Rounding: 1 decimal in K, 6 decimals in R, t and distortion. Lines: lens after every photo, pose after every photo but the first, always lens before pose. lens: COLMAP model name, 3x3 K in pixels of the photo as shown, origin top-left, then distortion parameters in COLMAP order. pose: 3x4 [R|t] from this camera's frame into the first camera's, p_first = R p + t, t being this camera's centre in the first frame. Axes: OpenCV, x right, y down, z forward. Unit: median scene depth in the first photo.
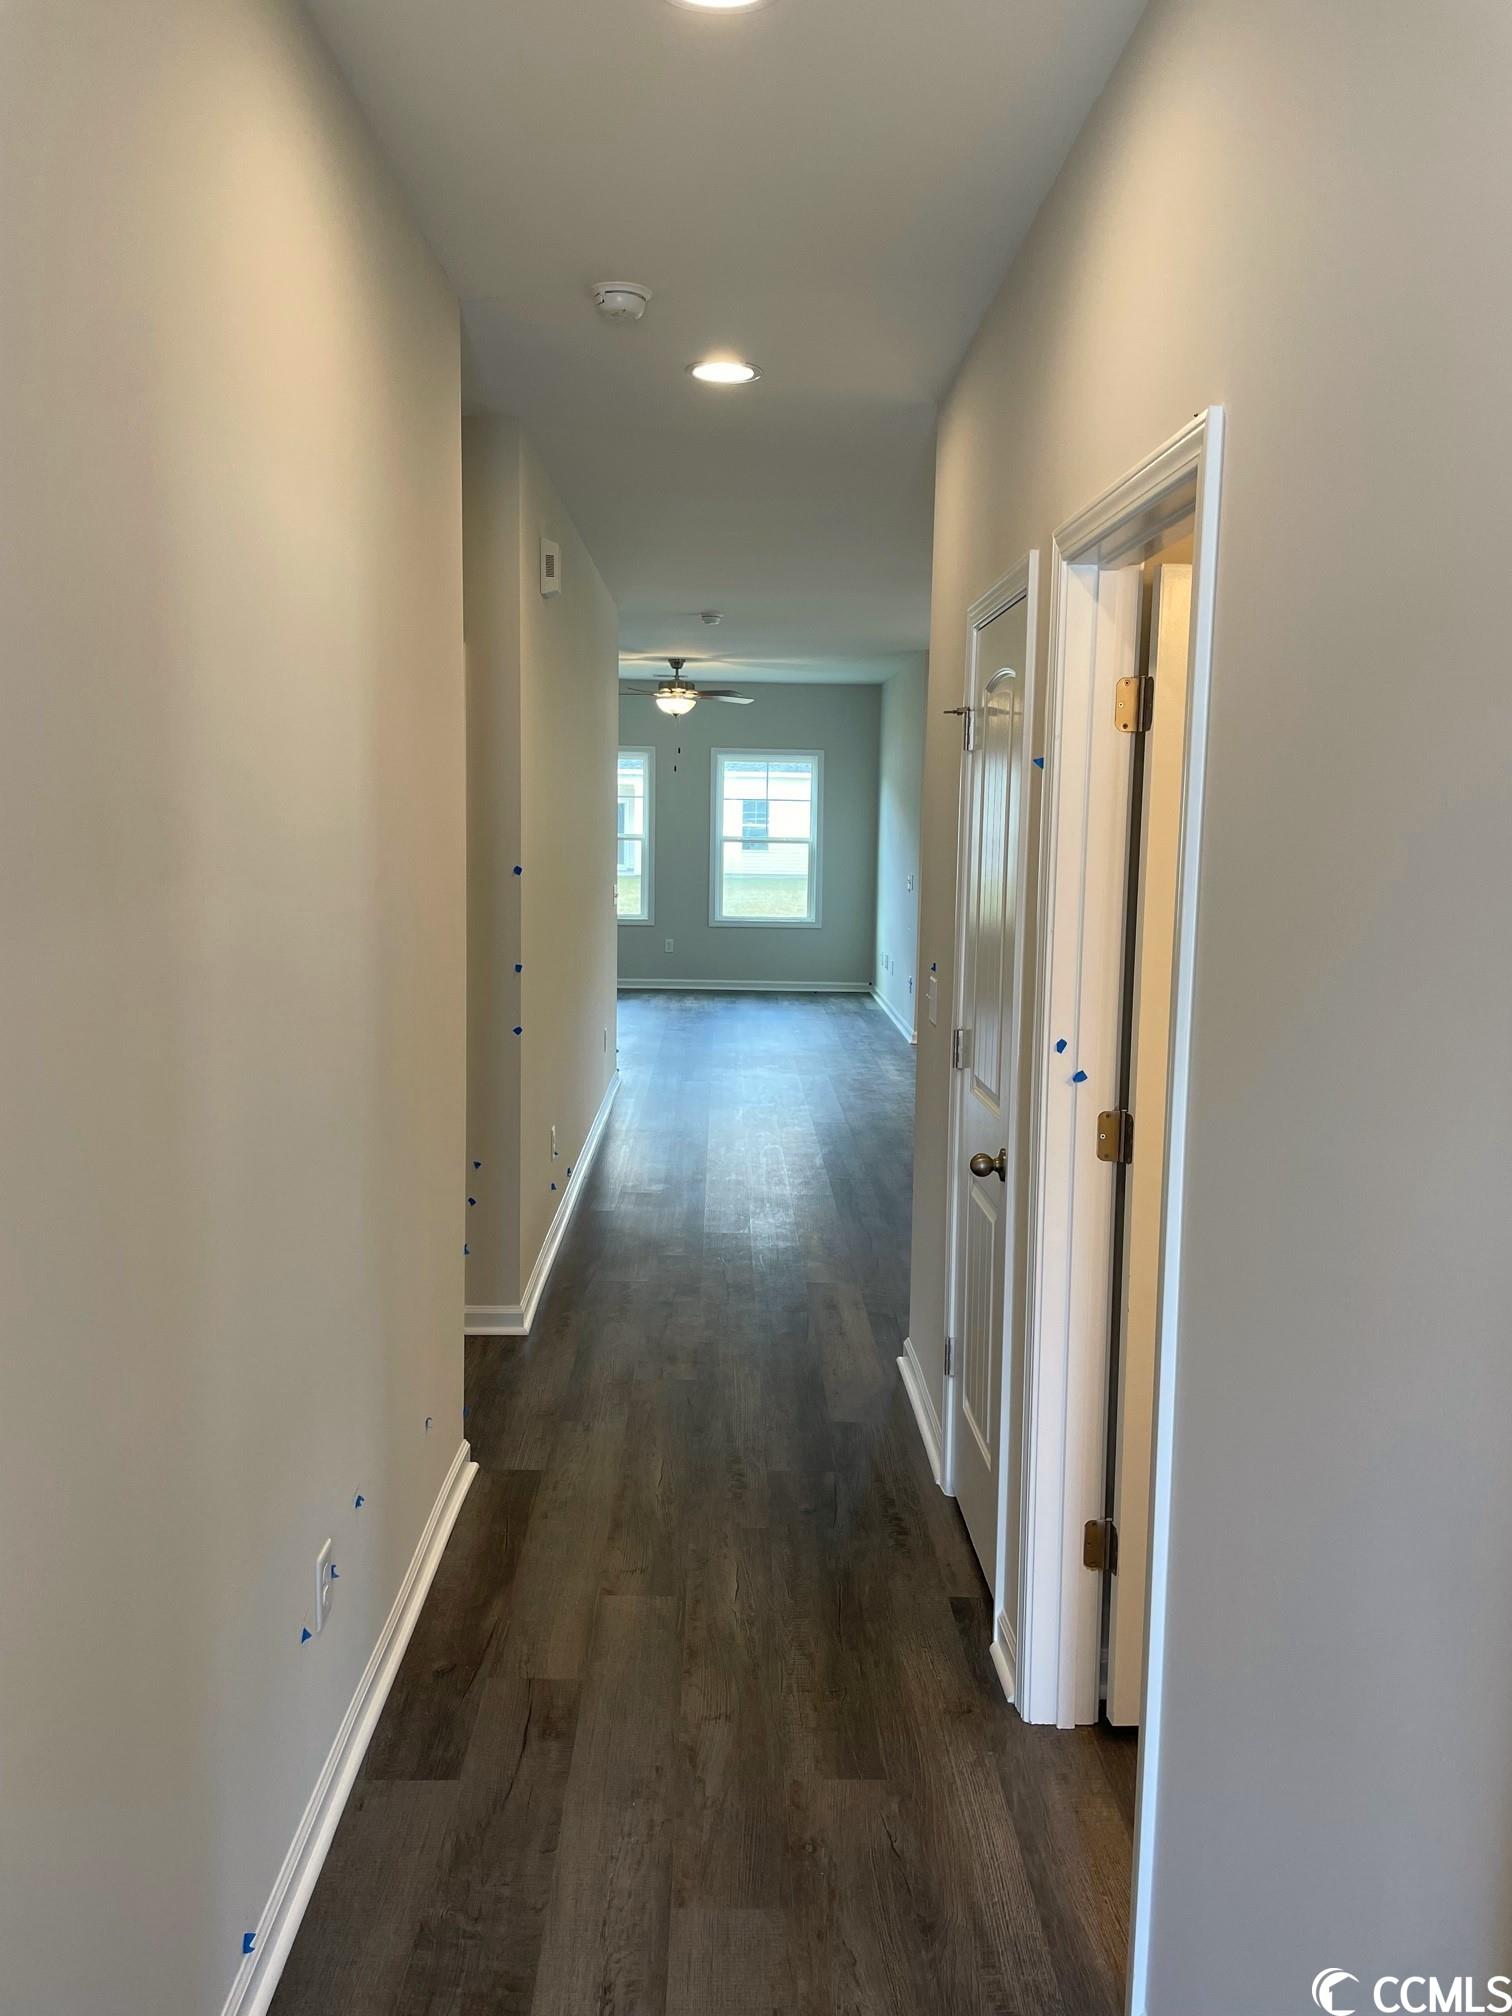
lens RADIAL K [[1531.2, 0, 755.8], [0, 1531.2, 1006.7], [0, 0, 1]] dist [0.001686, 0.000755]
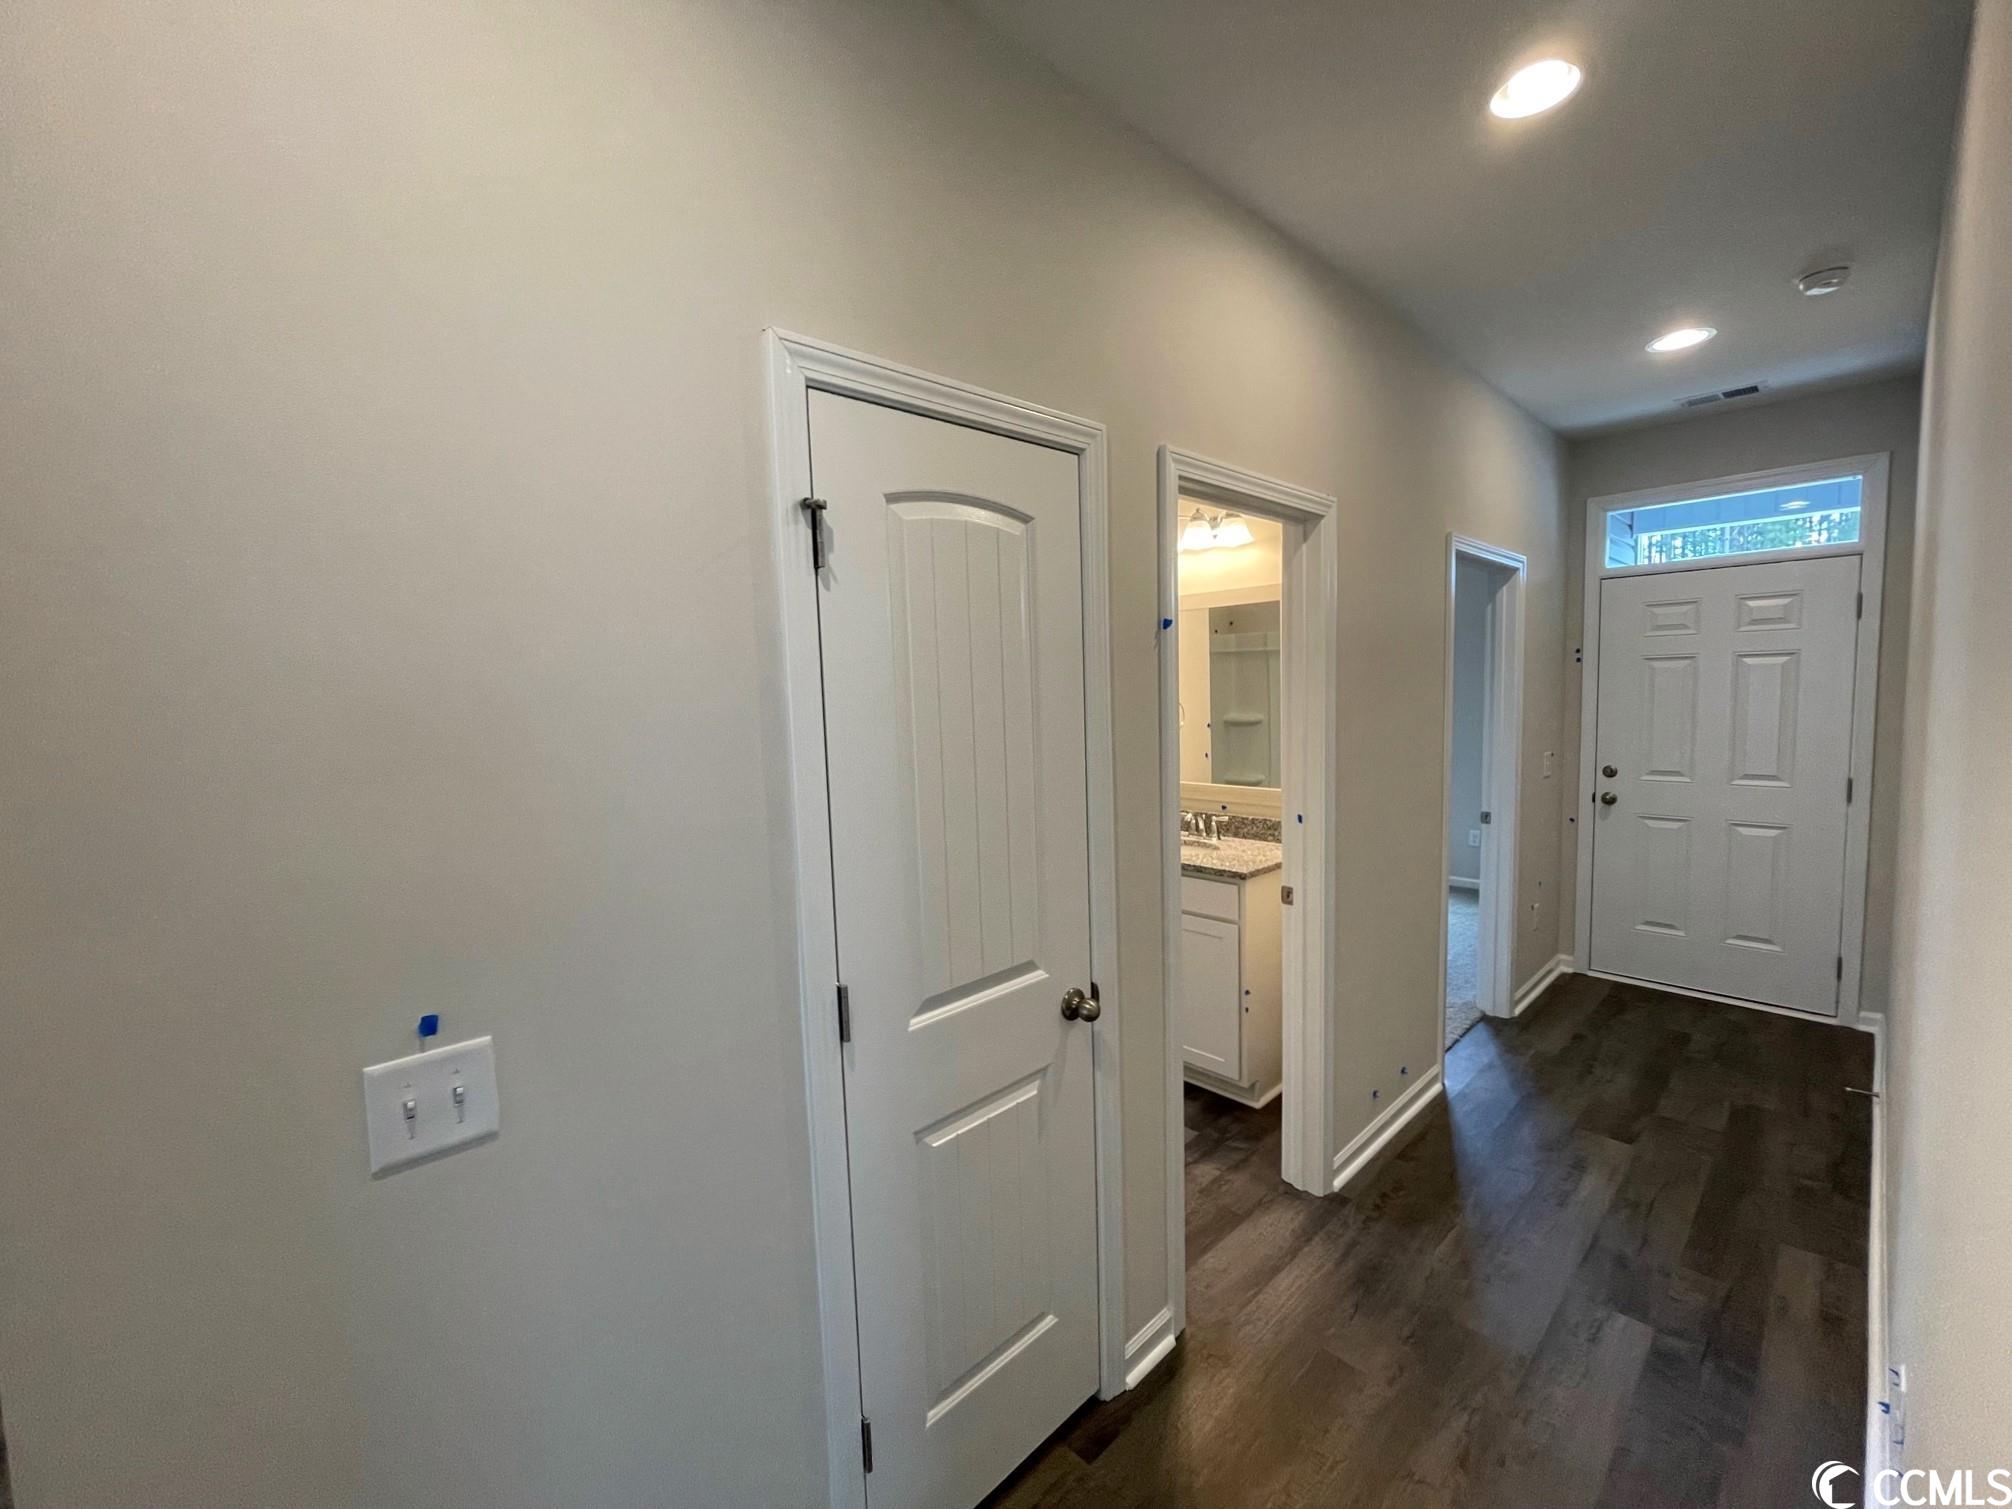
lens RADIAL K [[815.4, 0, 998.3], [0, 815.4, 747.9], [0, 0, 1]] dist [-0.003553, -0.000263]
pose [[-0.664964, -0.054940, 0.744852, -0.258450], [0.112520, 0.978539, 0.172629, -0.208186], [-0.738351, 0.198603, -0.644511, 1.692364]]
